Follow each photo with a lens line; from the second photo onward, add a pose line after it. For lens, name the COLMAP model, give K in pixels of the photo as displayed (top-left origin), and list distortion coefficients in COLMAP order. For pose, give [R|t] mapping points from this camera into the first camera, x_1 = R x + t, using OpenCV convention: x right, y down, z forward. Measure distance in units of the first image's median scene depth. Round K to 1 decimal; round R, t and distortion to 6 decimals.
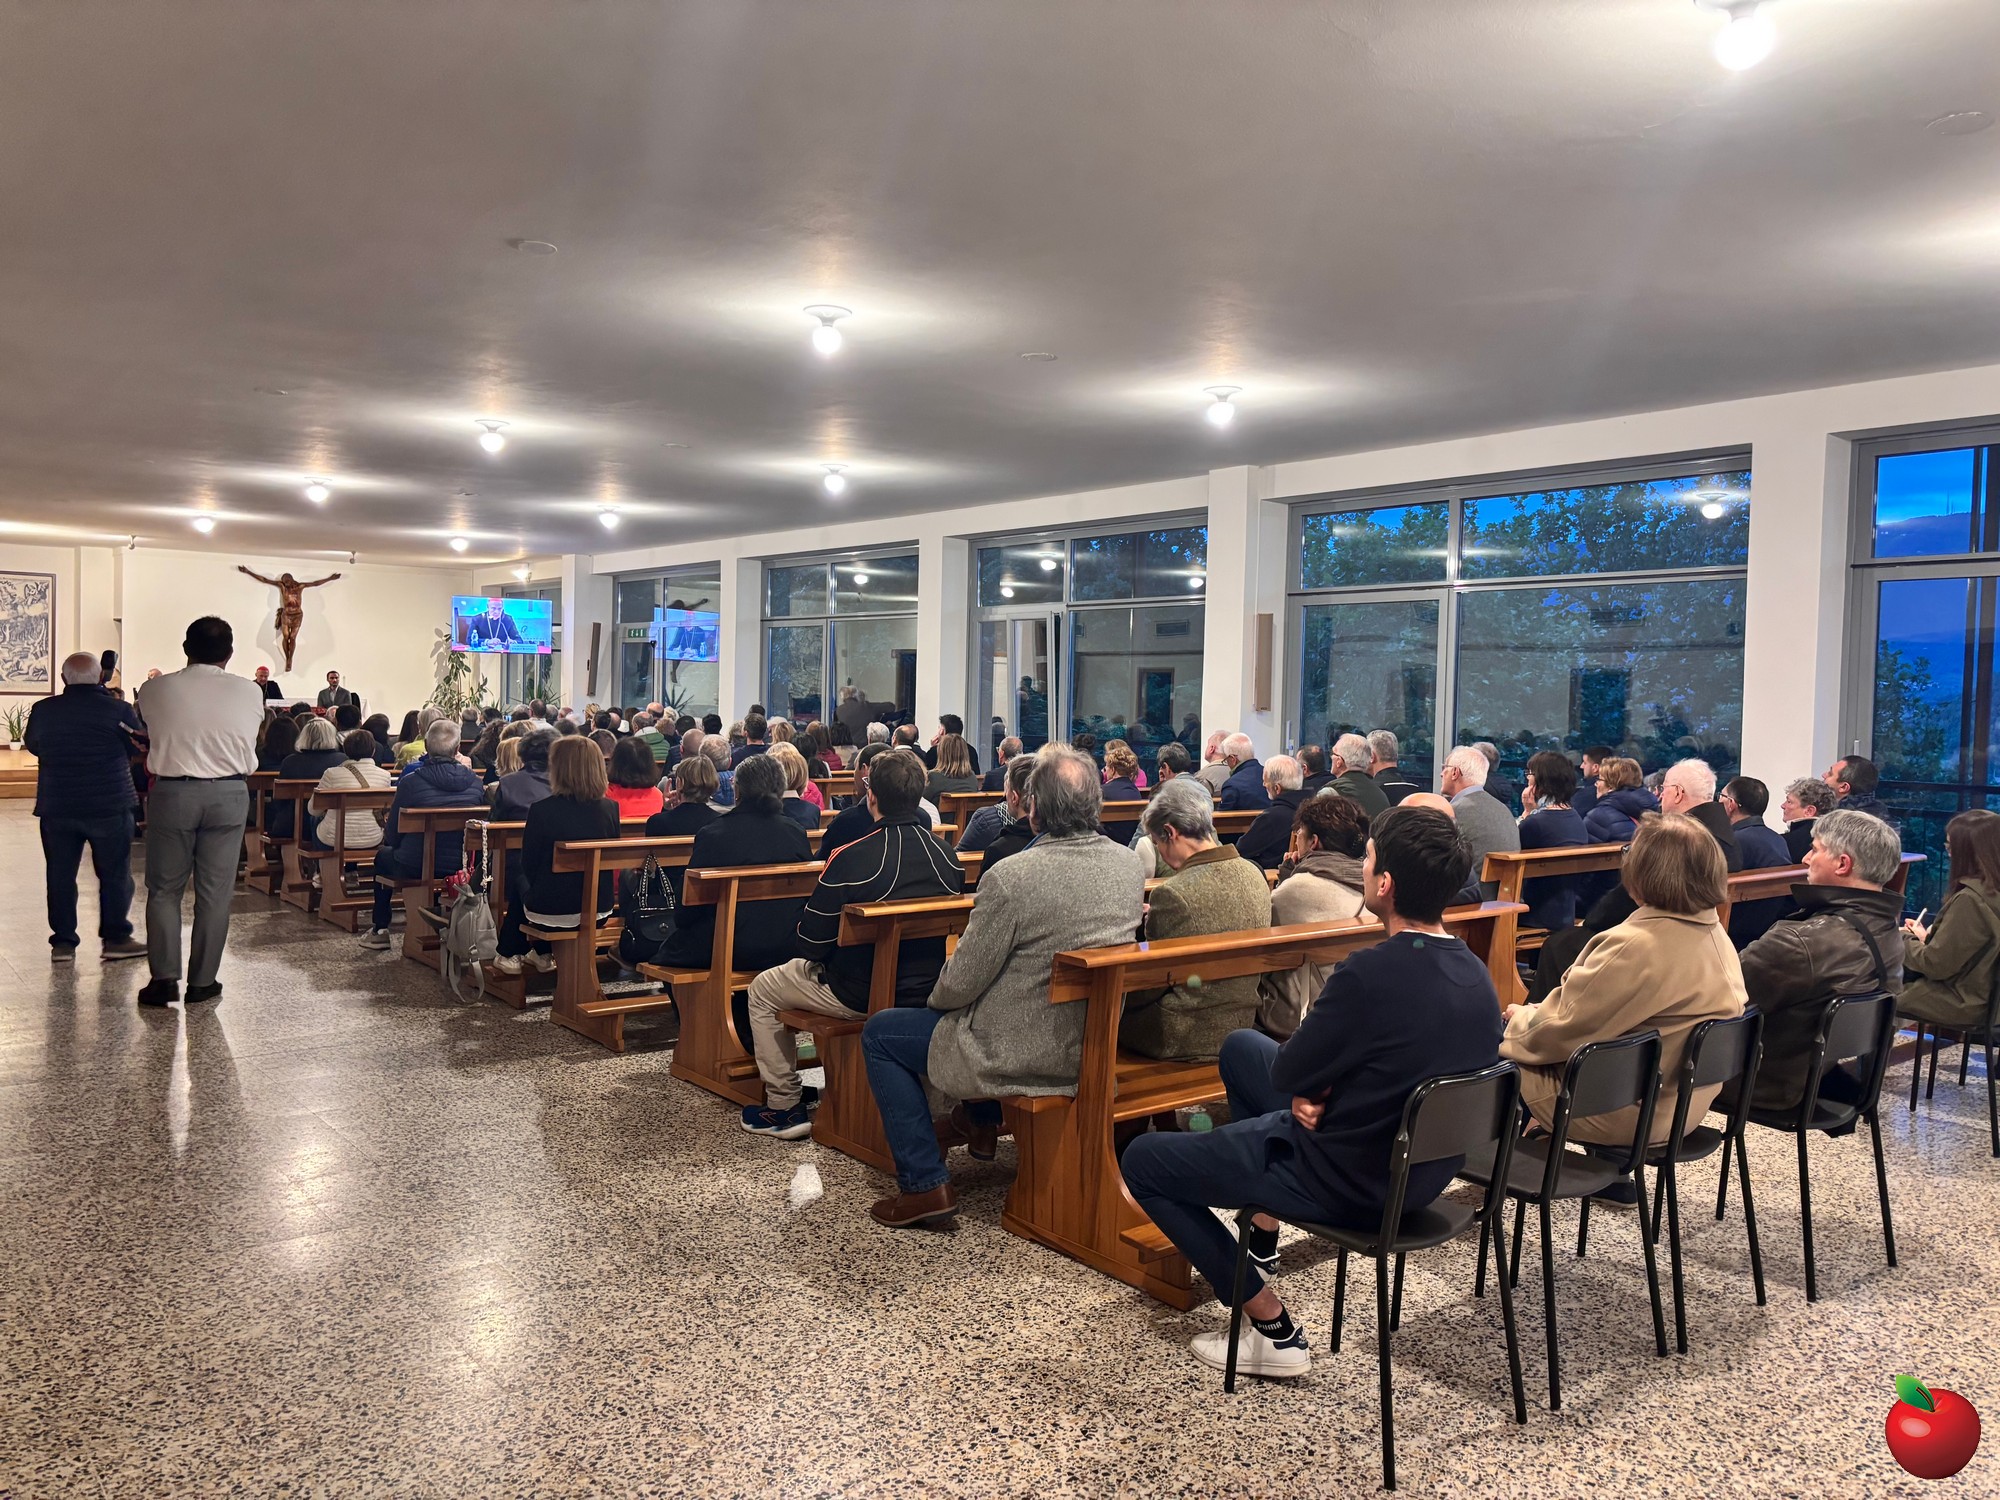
lens RADIAL K [[1519.9, 0, 1015.9], [0, 1519.9, 761.9], [0, 0, 1]] dist [0.002510, 0.045254]
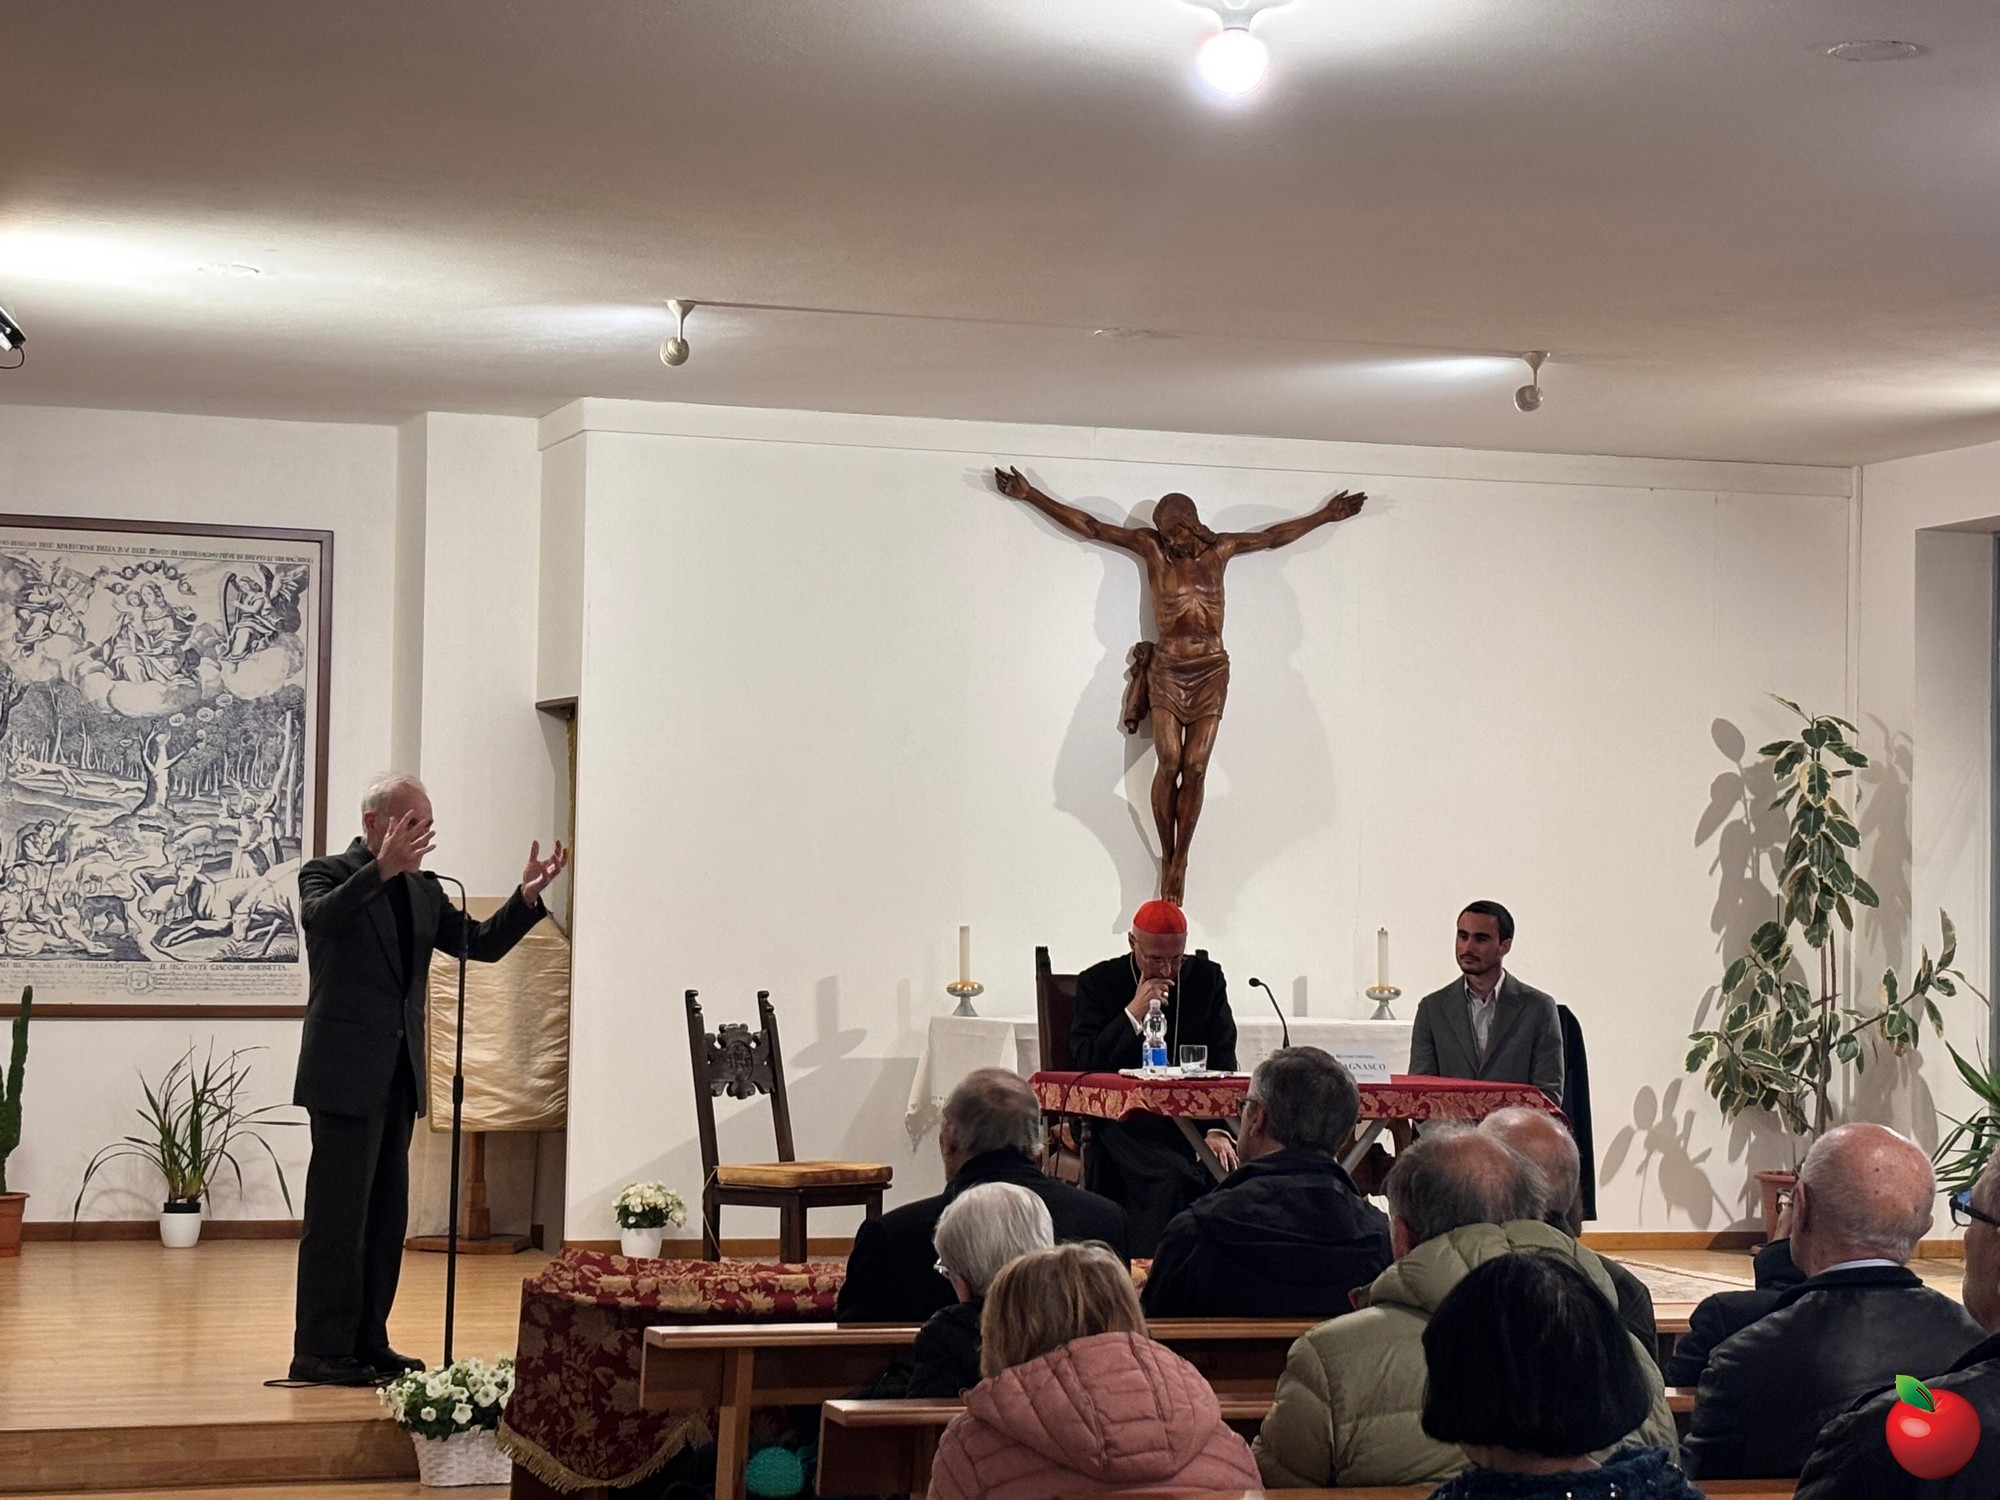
lens RADIAL K [[4031.0, 0, 1004.1], [0, 4031.0, 774.1], [0, 0, 1]] dist [0.301168, -1.368717]
pose [[0.940242, -0.021413, -0.339832, -0.303173], [-0.010153, 0.995814, -0.090839, -0.024508], [0.340355, 0.088861, 0.936089, 0.426387]]
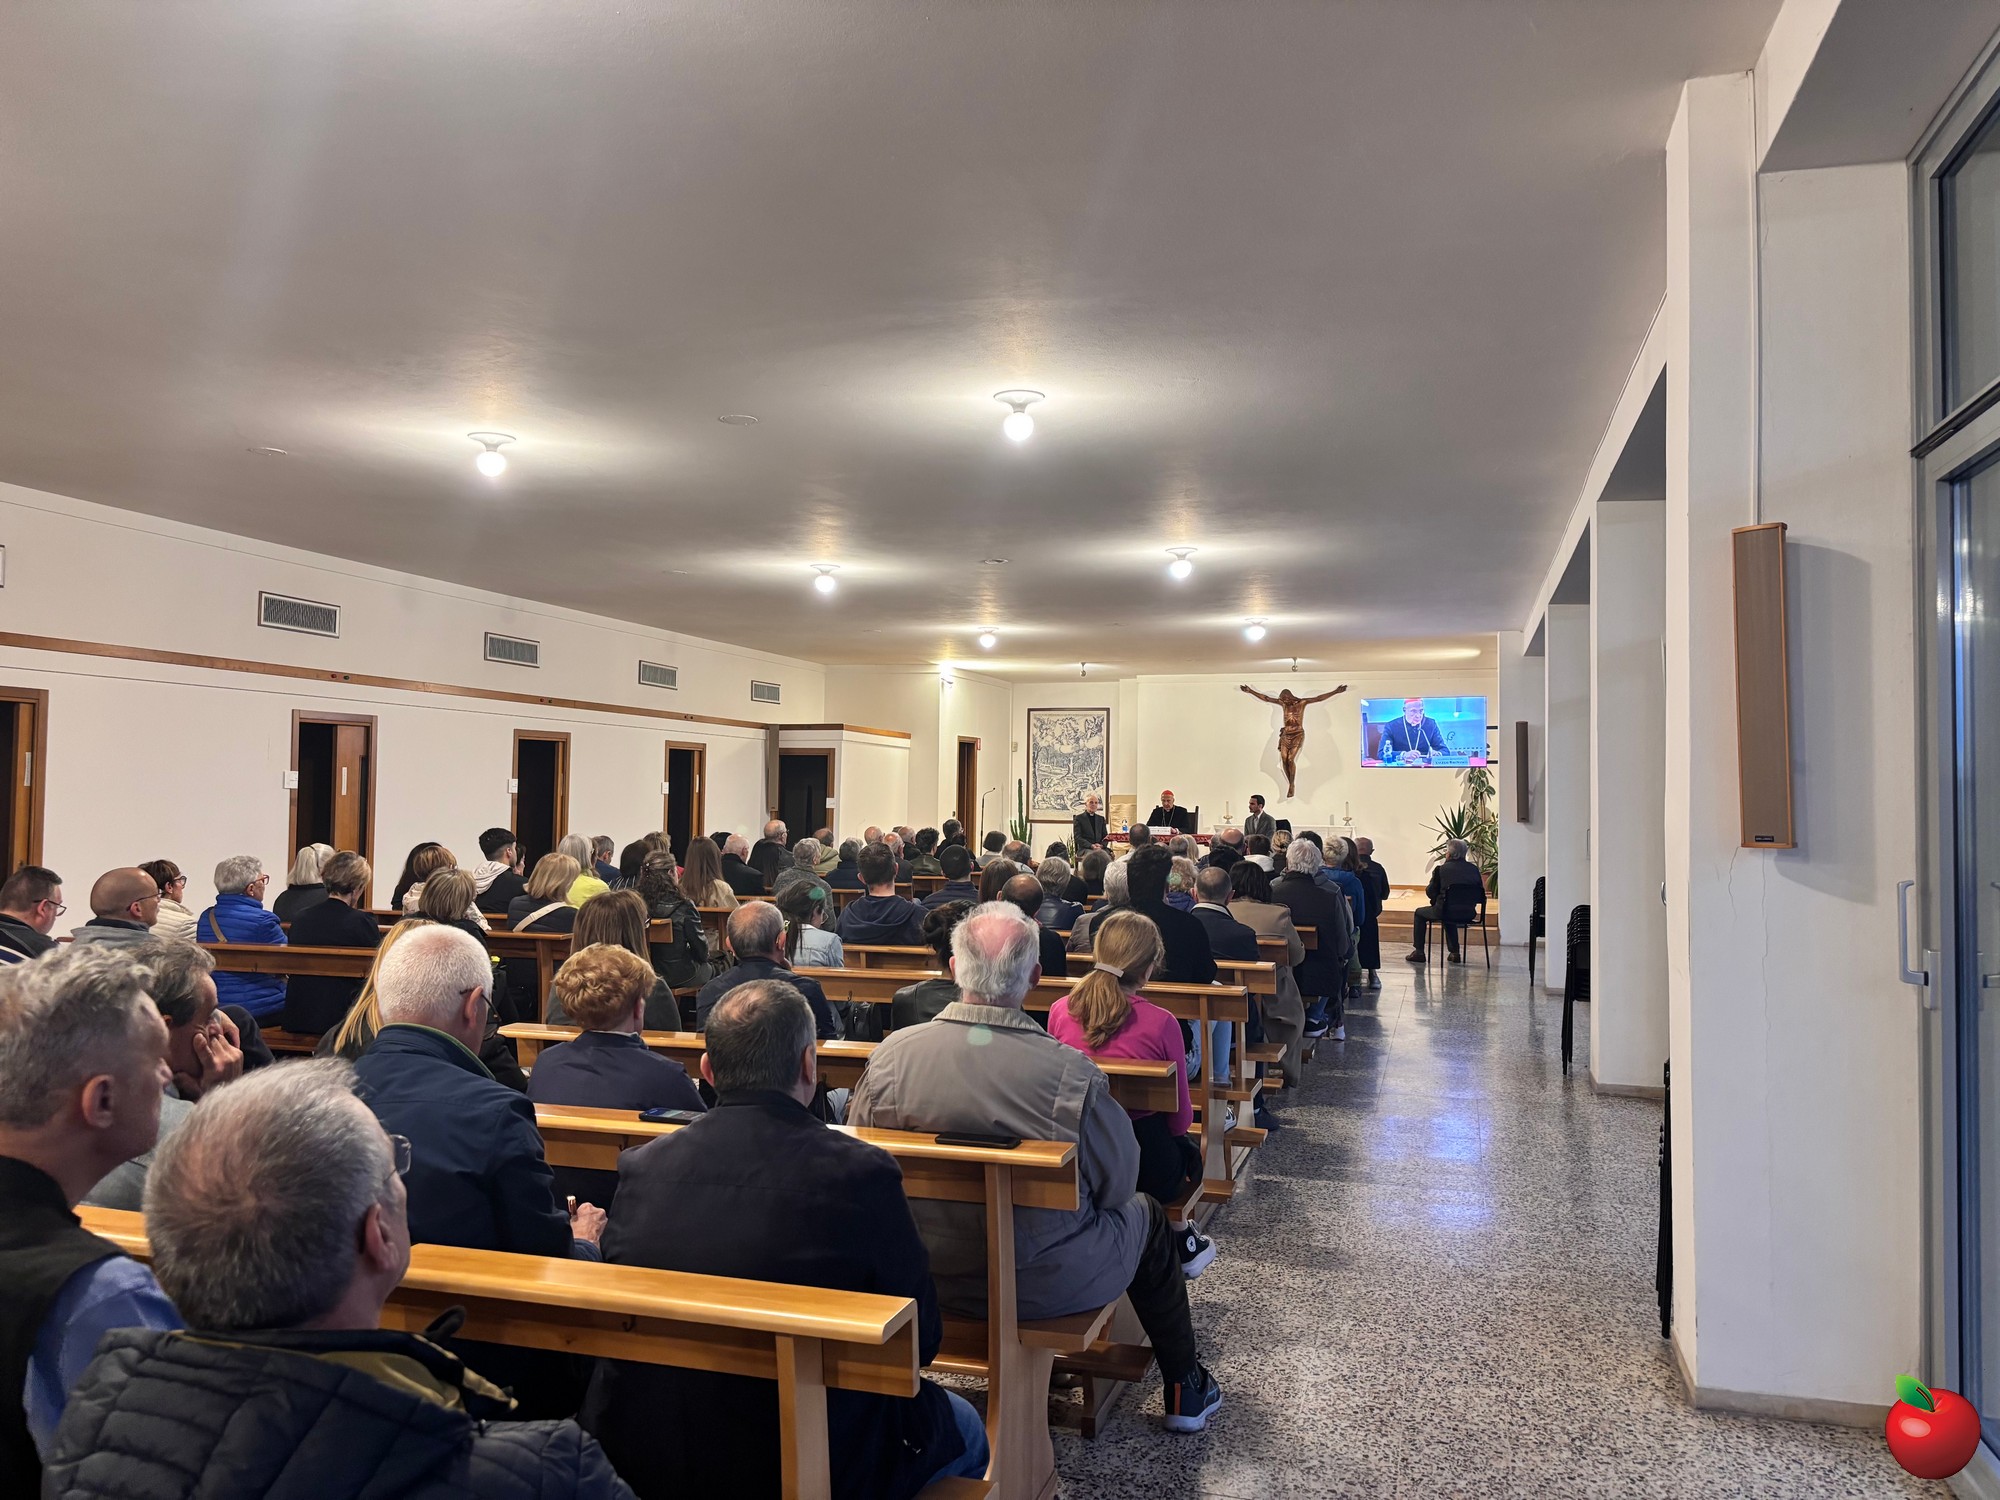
lens RADIAL K [[1503.9, 0, 1007.2], [0, 1503.9, 744.5], [0, 0, 1]] dist [0.209705, -0.000962]
pose [[0.571416, -0.045852, -0.819379, 0.173373], [-0.035416, 0.996130, -0.080441, -0.012630], [0.819896, 0.074984, 0.567580, 0.366359]]
